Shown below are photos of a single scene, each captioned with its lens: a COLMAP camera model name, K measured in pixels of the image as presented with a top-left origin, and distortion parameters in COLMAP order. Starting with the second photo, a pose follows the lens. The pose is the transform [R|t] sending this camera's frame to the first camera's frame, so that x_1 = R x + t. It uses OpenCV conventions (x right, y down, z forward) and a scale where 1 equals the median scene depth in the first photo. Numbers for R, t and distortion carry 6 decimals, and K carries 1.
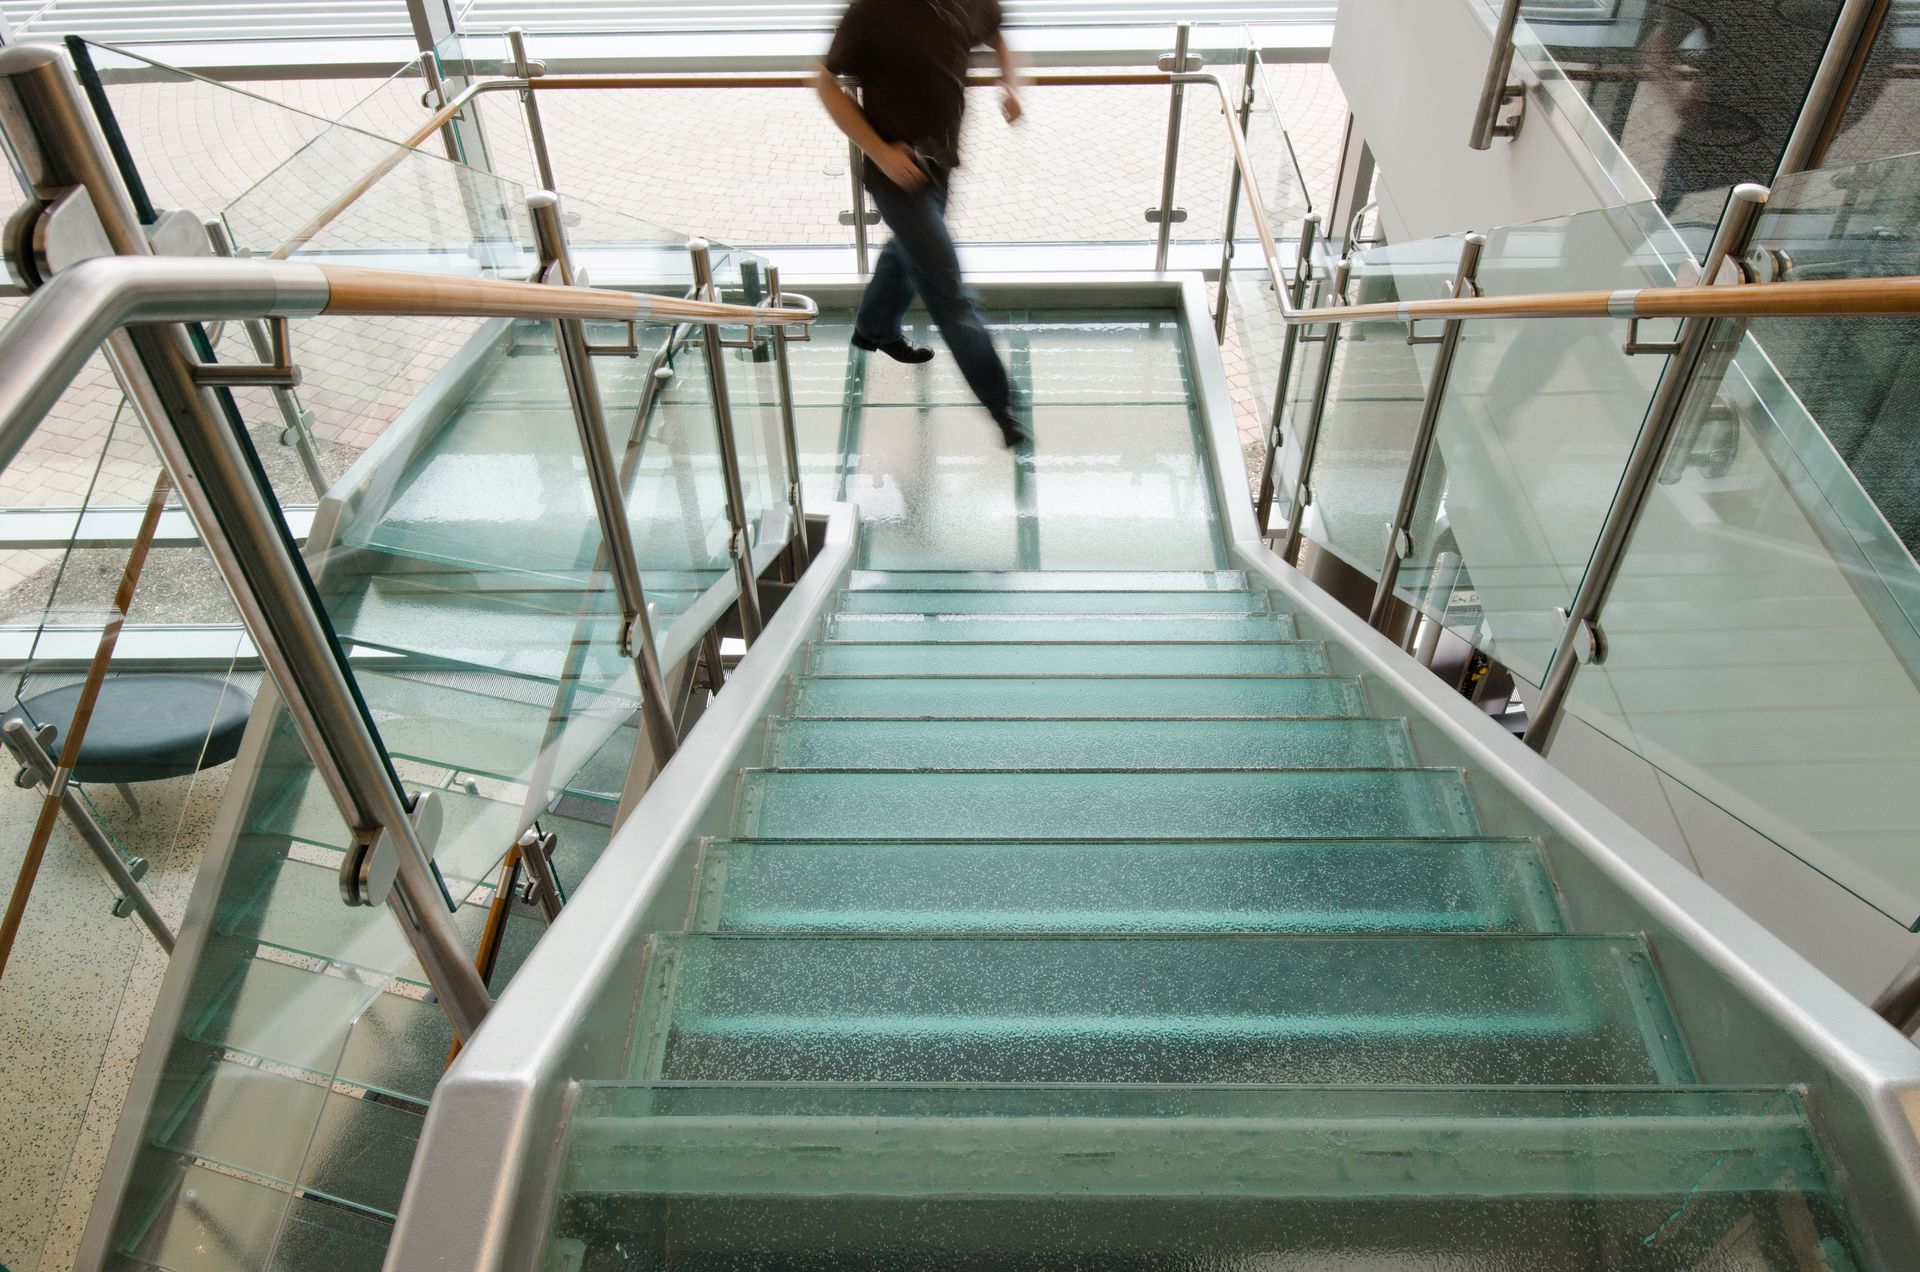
lens RADIAL K [[1406.1, 0, 960.0], [0, 1406.1, 636.0], [0, 0, 1]] dist [0.001414, -0.030190]
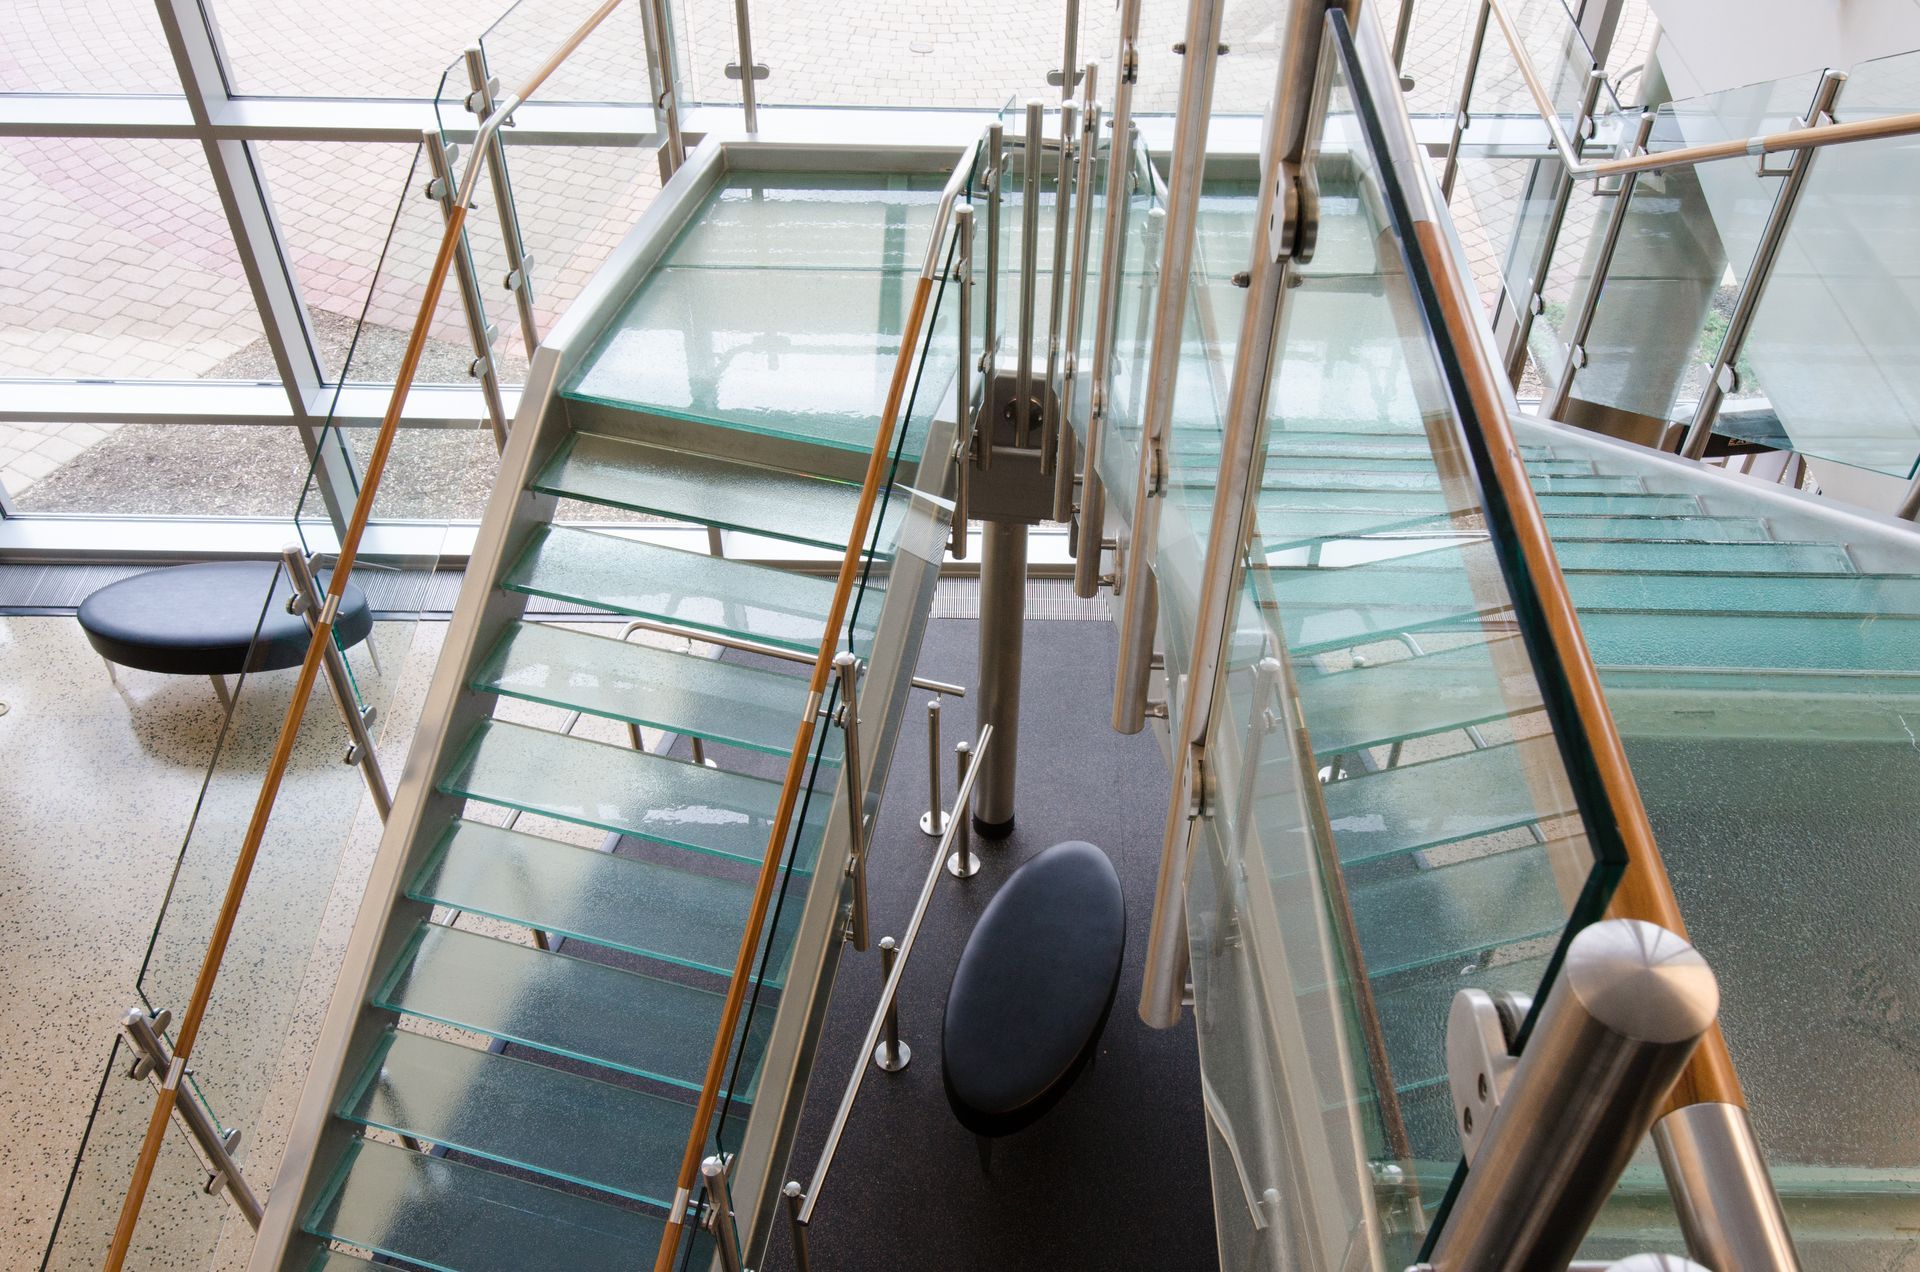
lens RADIAL K [[1652.3, 0, 1011.9], [0, 1652.3, 584.7], [0, 0, 1]] dist [-0.002635, -0.003565]
pose [[0.999660, 0.021901, 0.014117, -0.179314], [-0.021705, 0.999668, -0.013873, 0.091491], [-0.014416, 0.013561, 0.999804, -0.163964]]
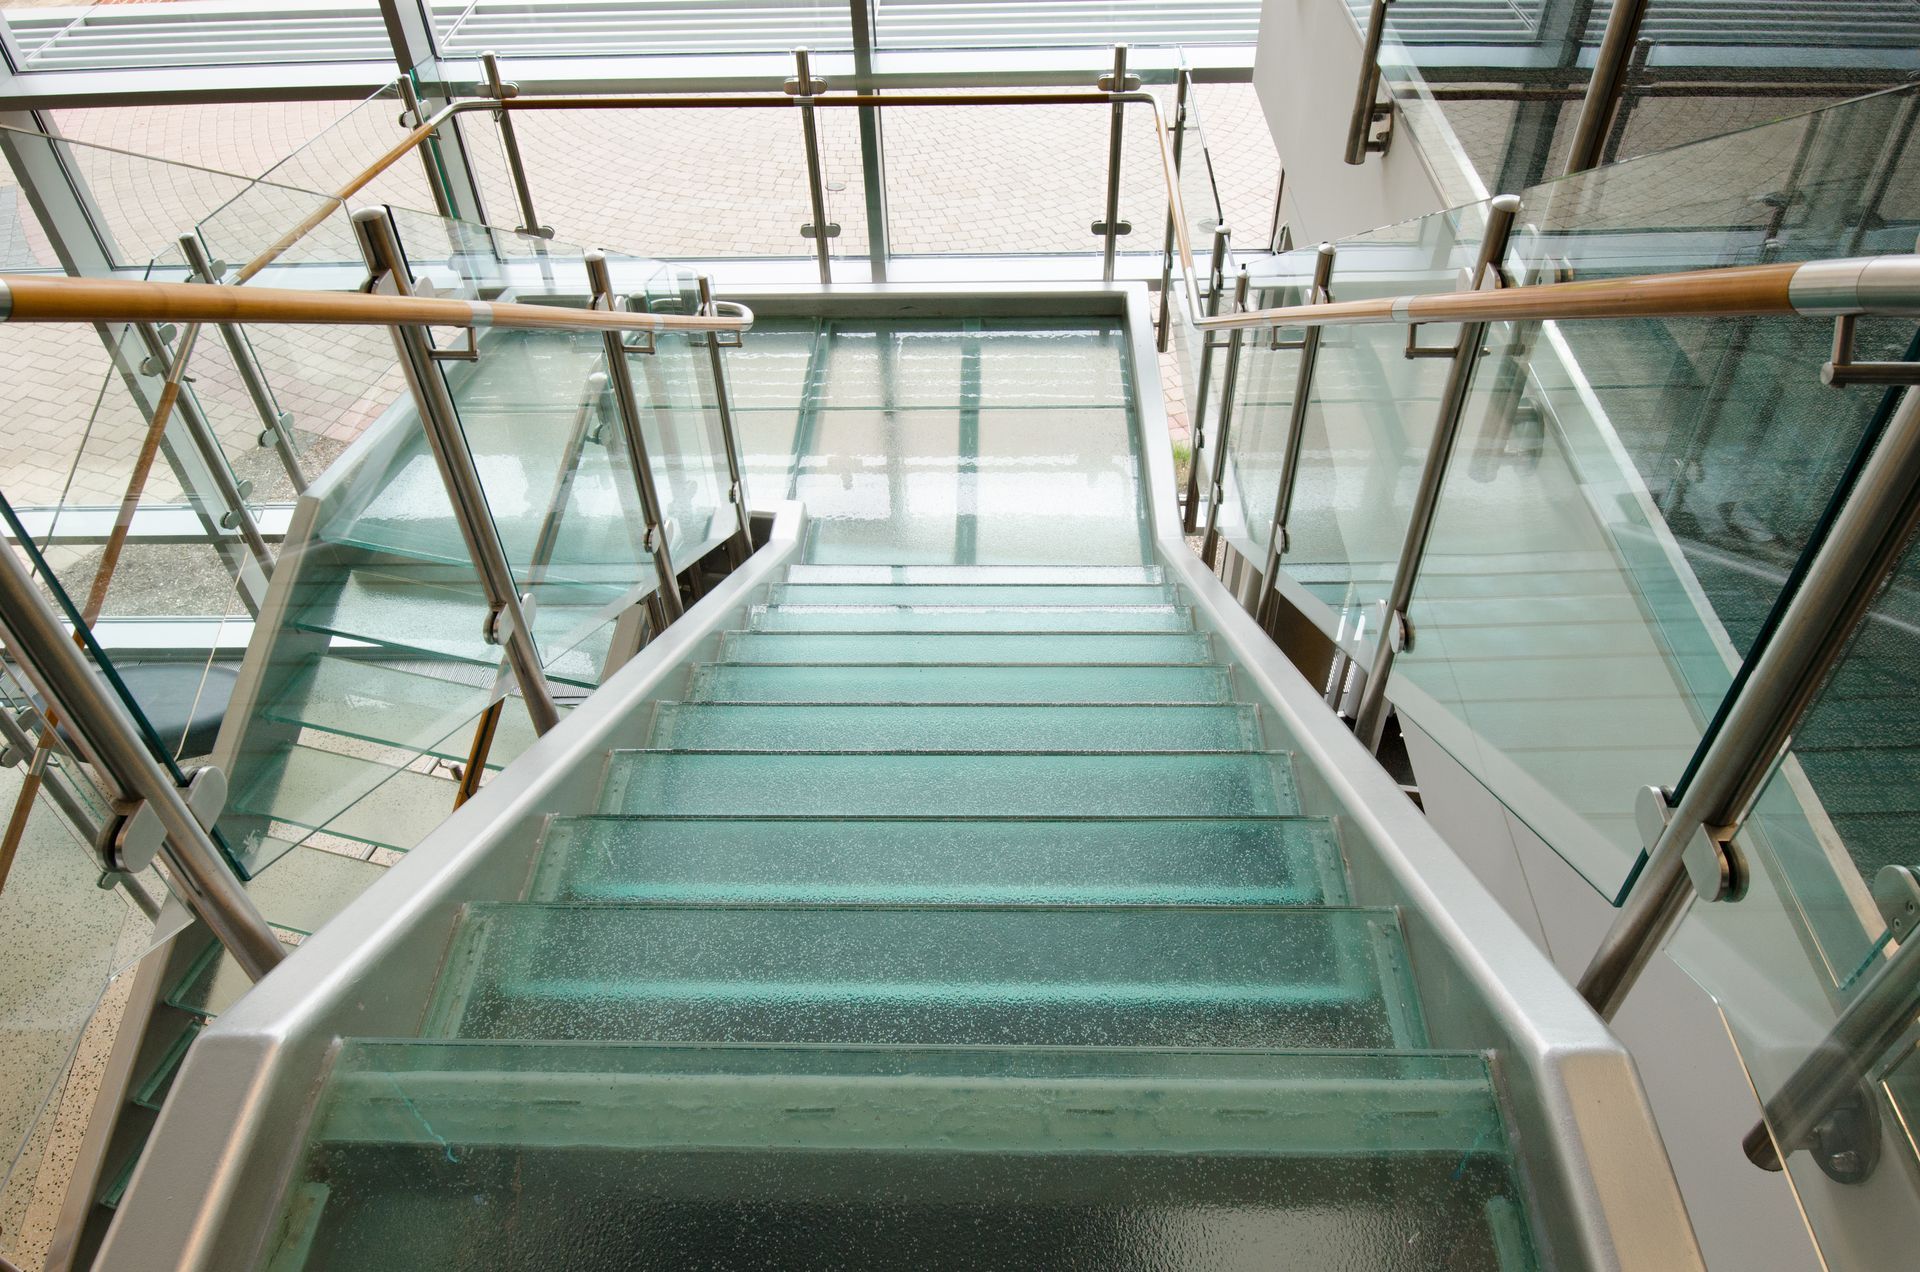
lens RADIAL K [[1335.7, 0, 960.0], [0, 1335.7, 636.0], [0, 0, 1]] dist [-0.000842, -0.029138]
pose [[0.999933, 0.002241, -0.011325, 0.068809], [-0.002182, 0.999984, 0.005230, 0.001428], [0.011337, -0.005205, 0.999922, -0.002286]]
